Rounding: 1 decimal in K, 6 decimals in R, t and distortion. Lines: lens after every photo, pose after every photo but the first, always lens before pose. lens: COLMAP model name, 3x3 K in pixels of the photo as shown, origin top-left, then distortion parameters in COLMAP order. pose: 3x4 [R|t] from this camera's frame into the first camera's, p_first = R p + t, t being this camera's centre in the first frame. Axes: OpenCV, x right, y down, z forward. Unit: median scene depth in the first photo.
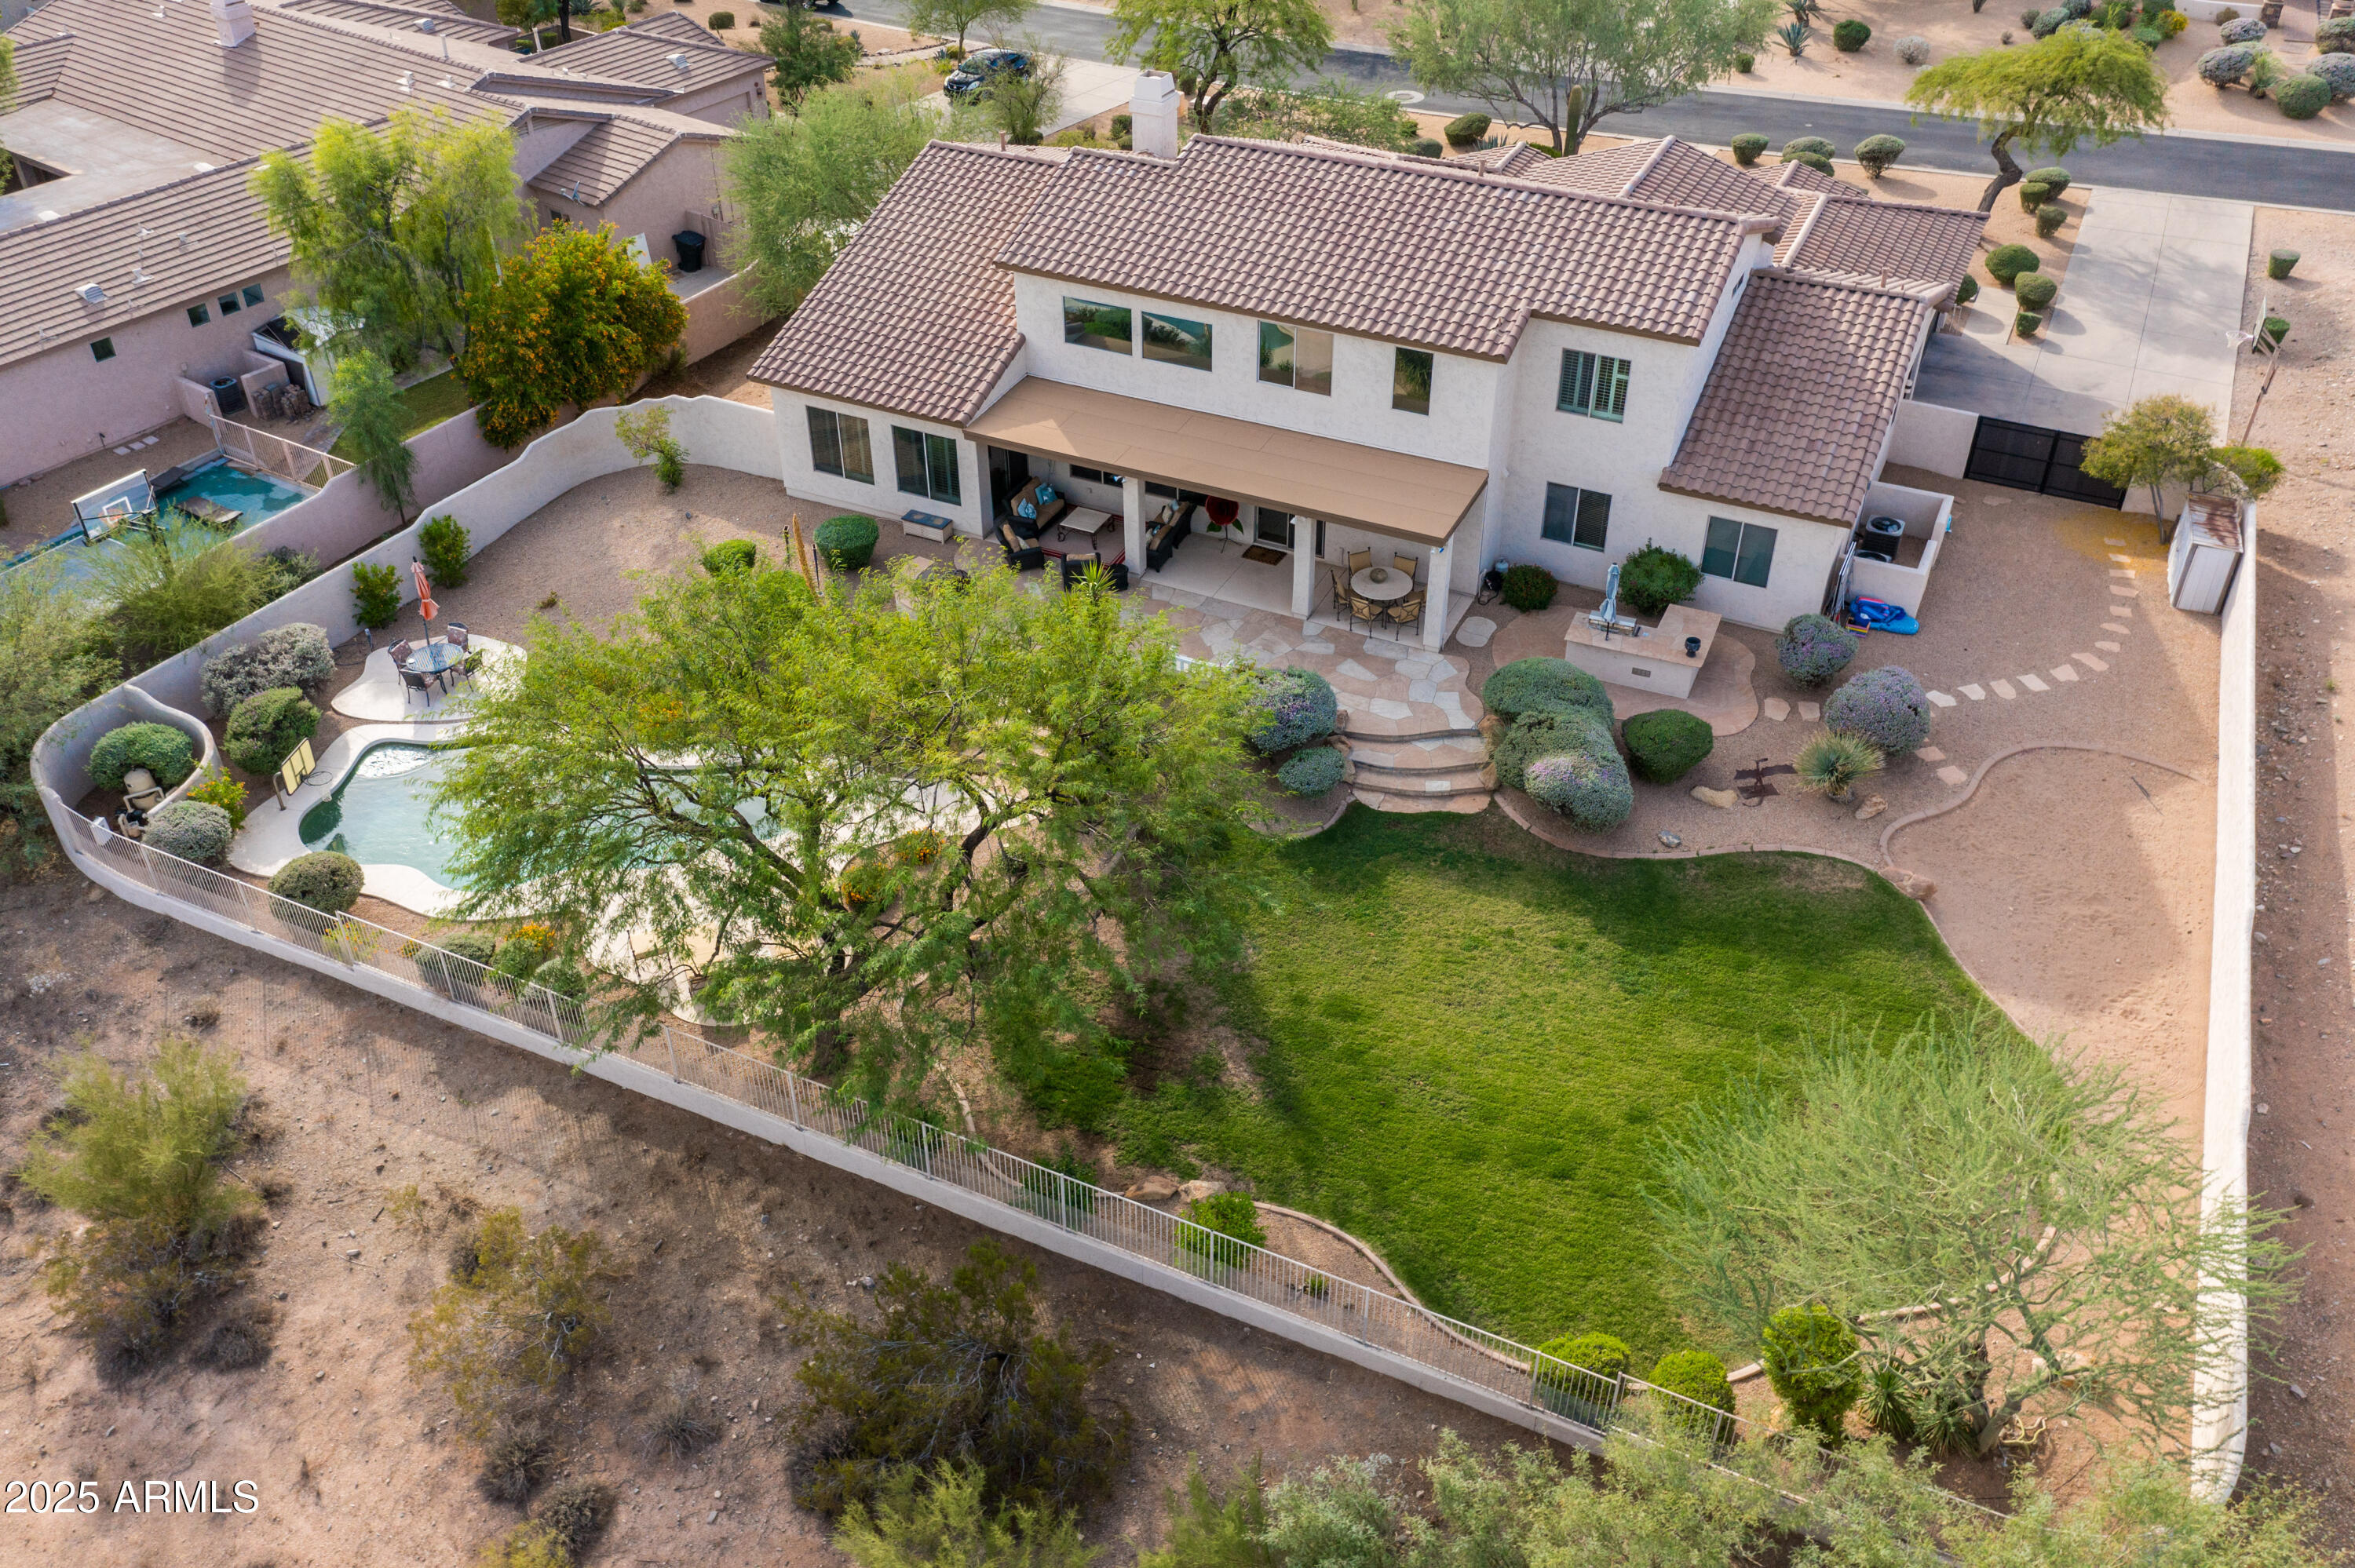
lens RADIAL K [[1983.2, 0, 1136.6], [0, 1983.2, 773.8], [0, 0, 1]] dist [0.009255, 0.012390]
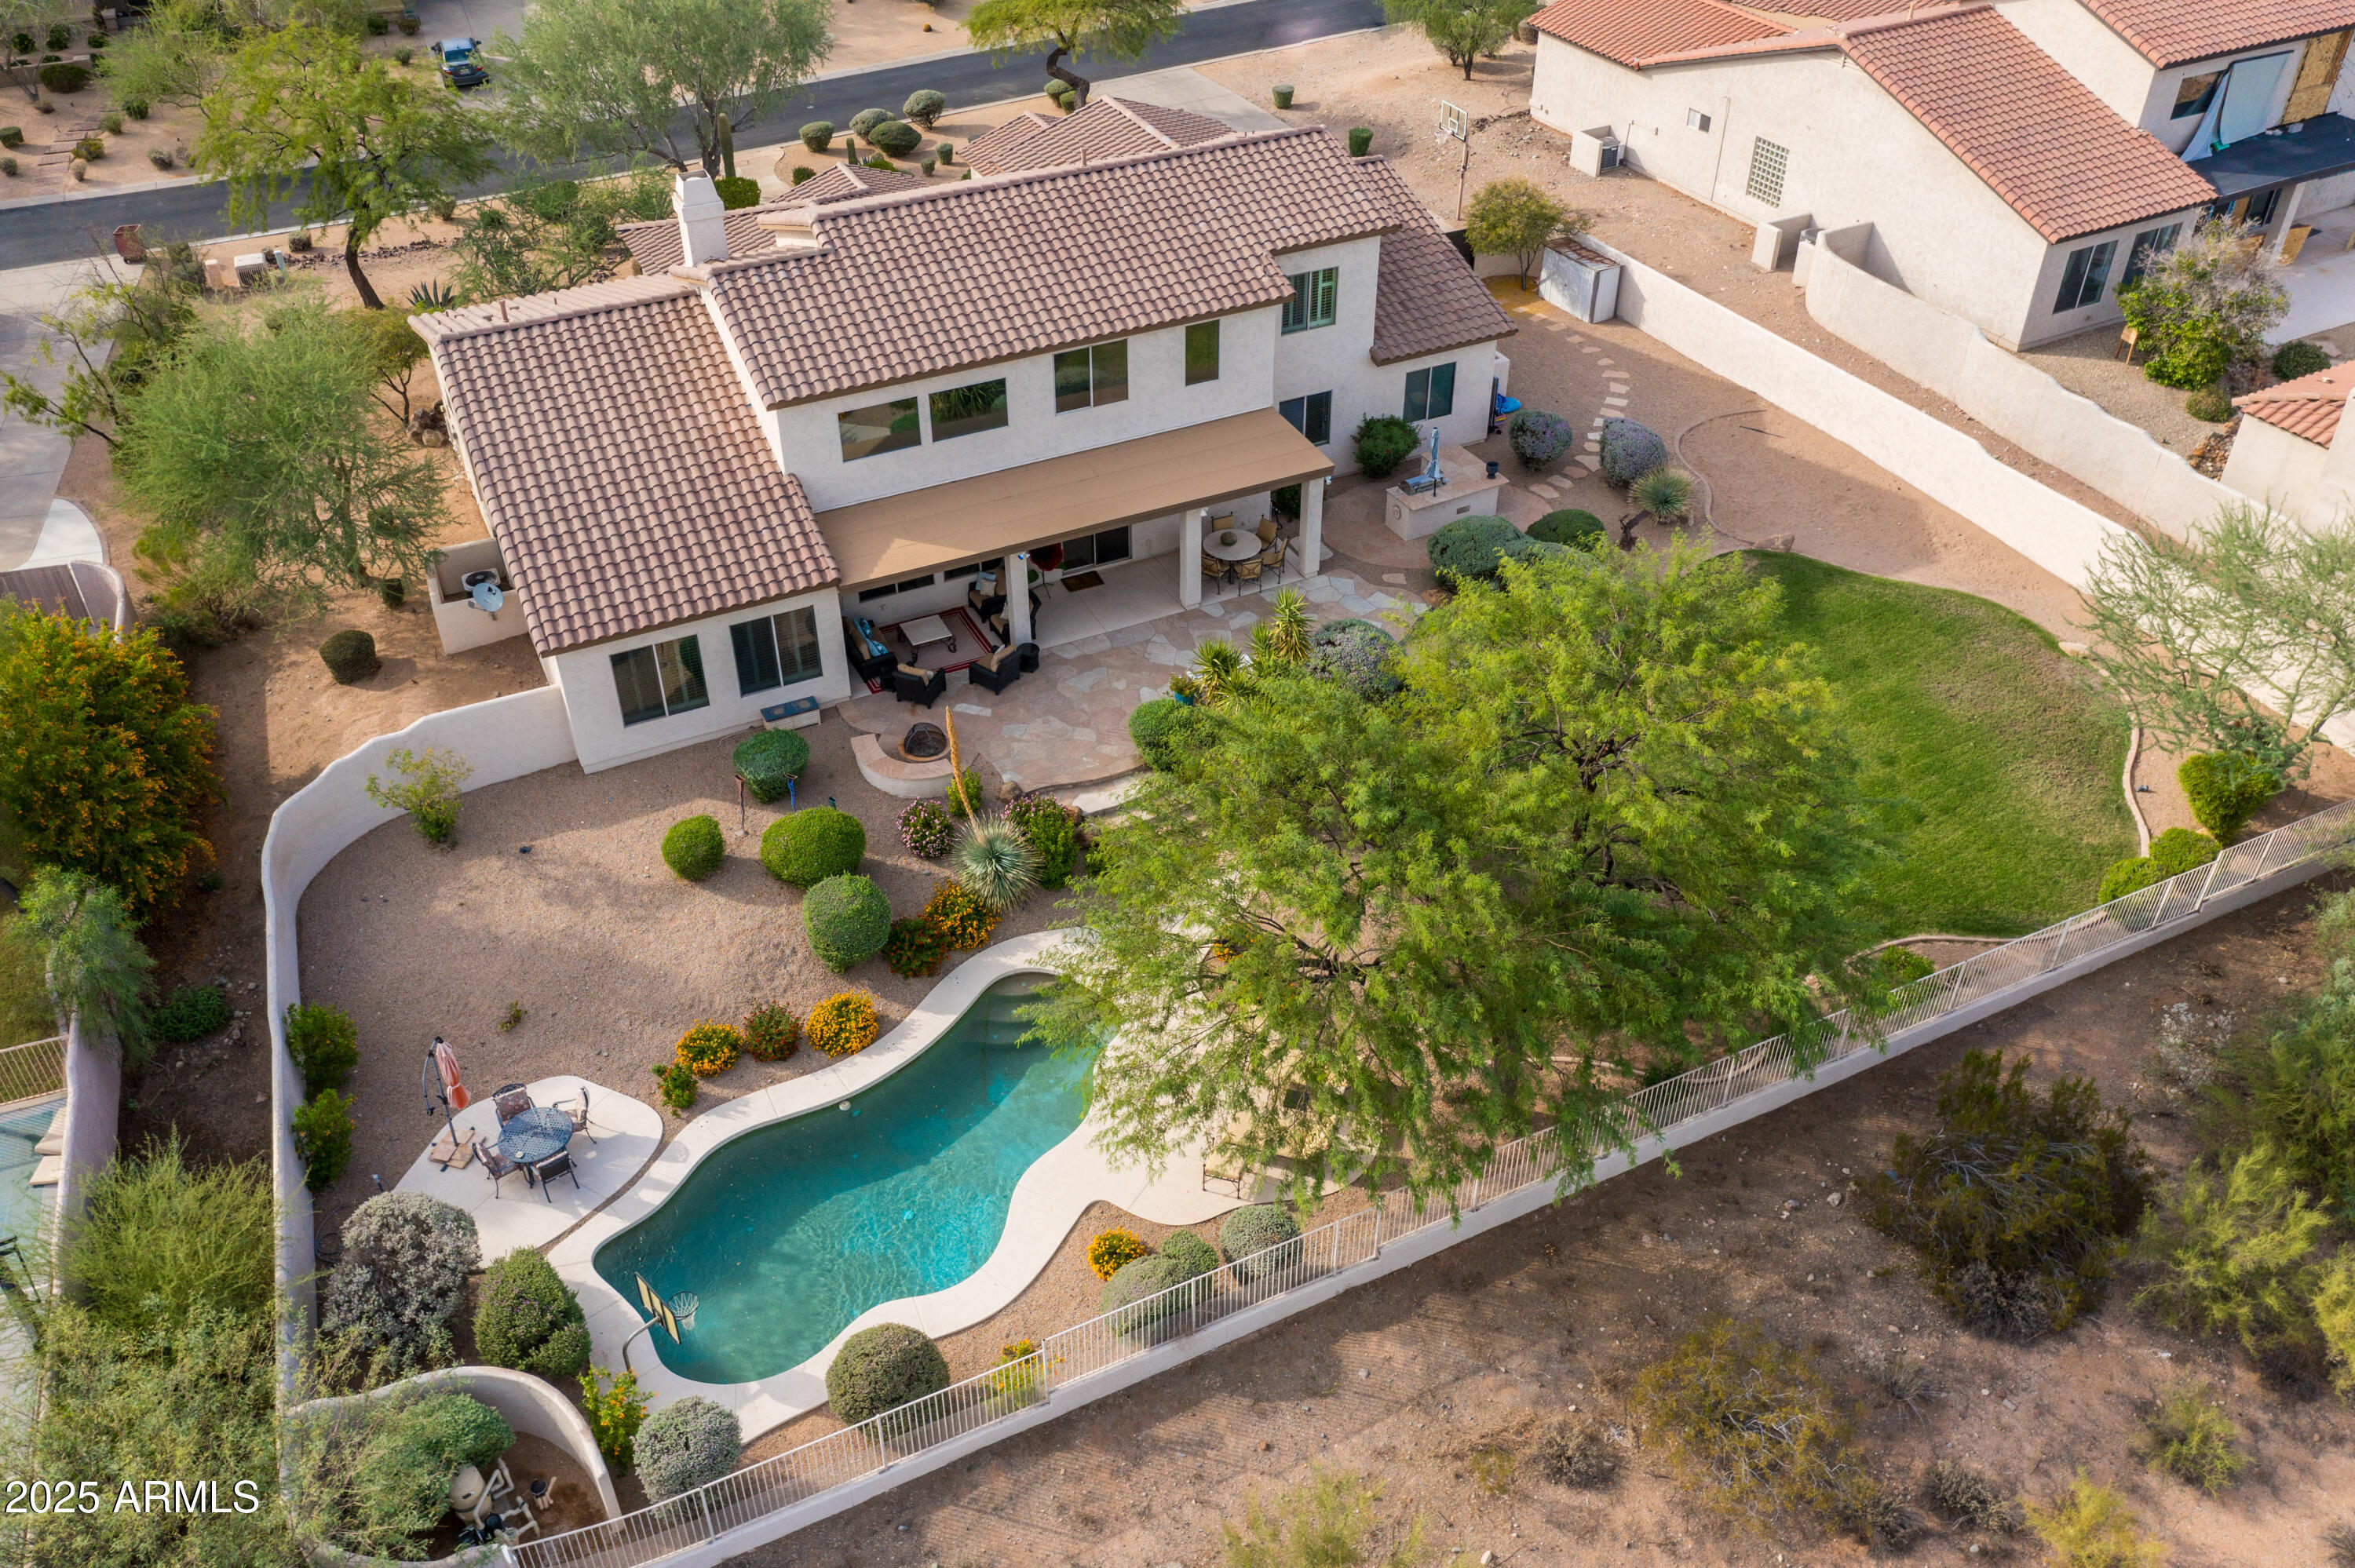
lens RADIAL K [[1922.6, 0, 1177.5], [0, 1922.6, 784.0], [0, 0, 1]] dist [0.003754, -0.005750]
pose [[0.607162, -0.476728, 0.635677, -0.617063], [0.472523, 0.859815, 0.193494, -0.202366], [-0.638808, 0.182890, 0.747312, 0.285552]]
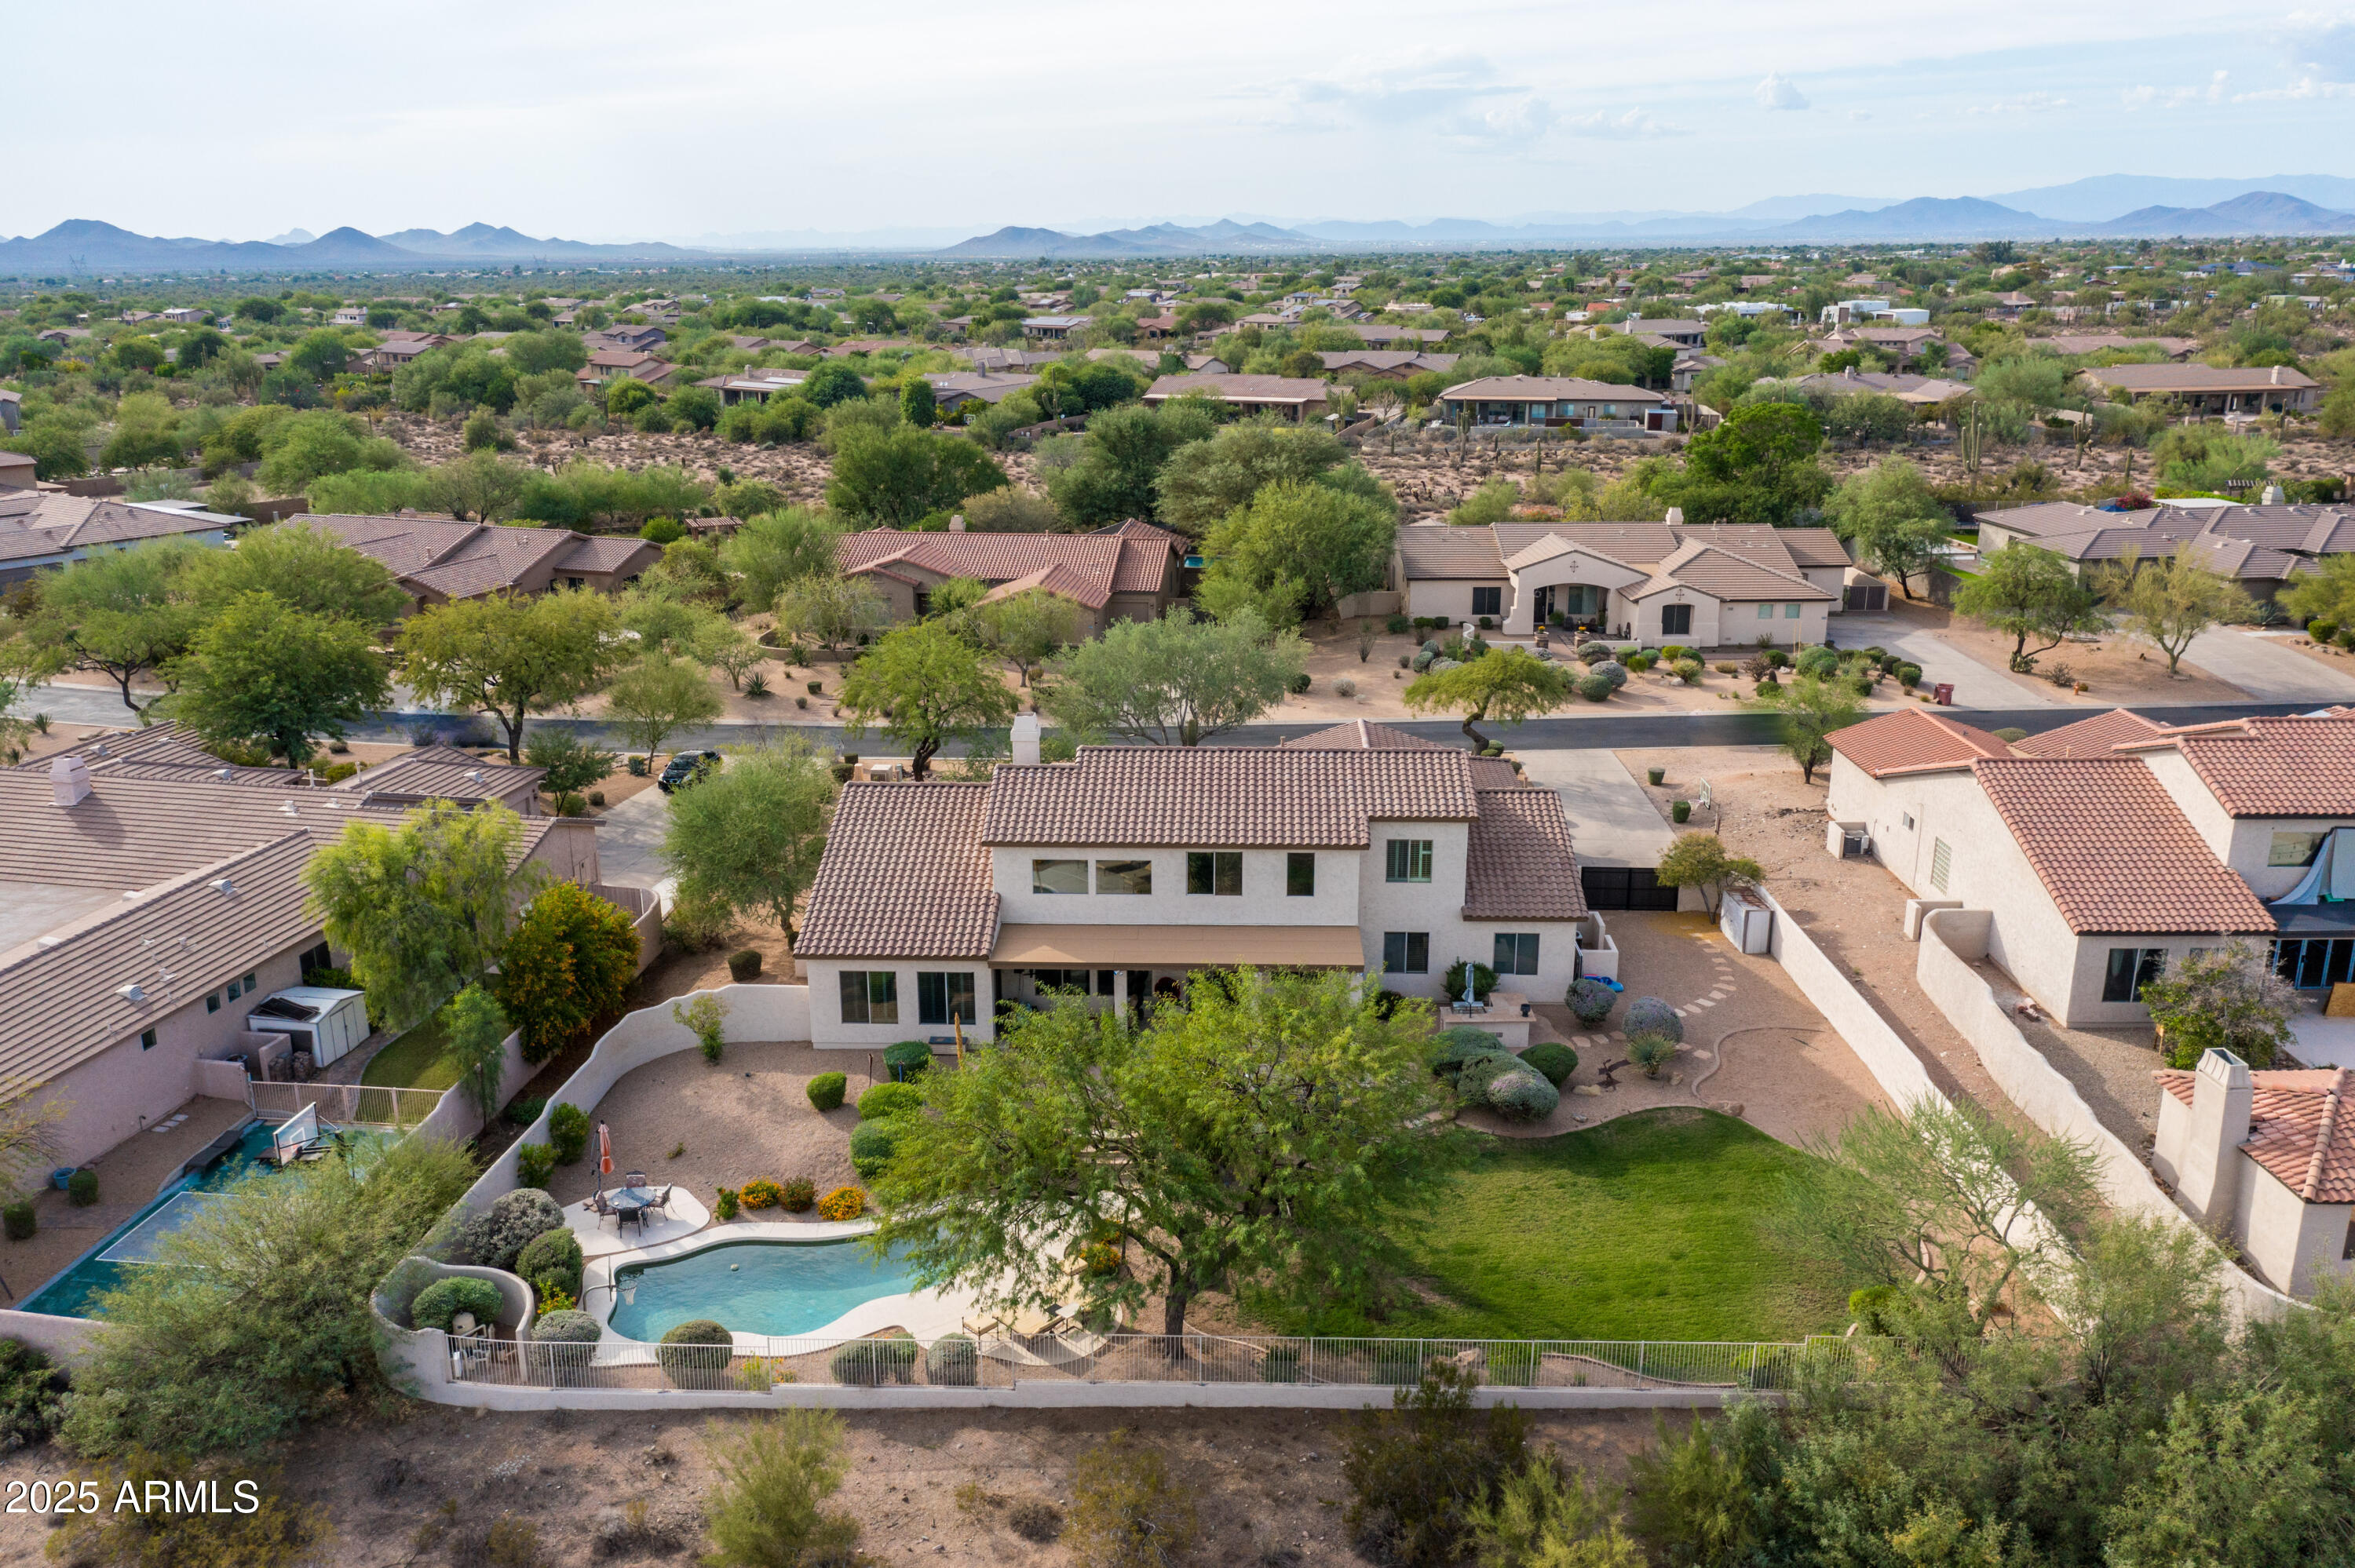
lens RADIAL K [[1922.6, 0, 1177.5], [0, 1922.6, 784.0], [0, 0, 1]] dist [0.003754, -0.005750]
pose [[0.906864, -0.108513, 0.407213, -0.513224], [0.241757, 0.925426, -0.291789, 0.133556], [-0.345182, 0.363060, 0.865469, -0.228643]]
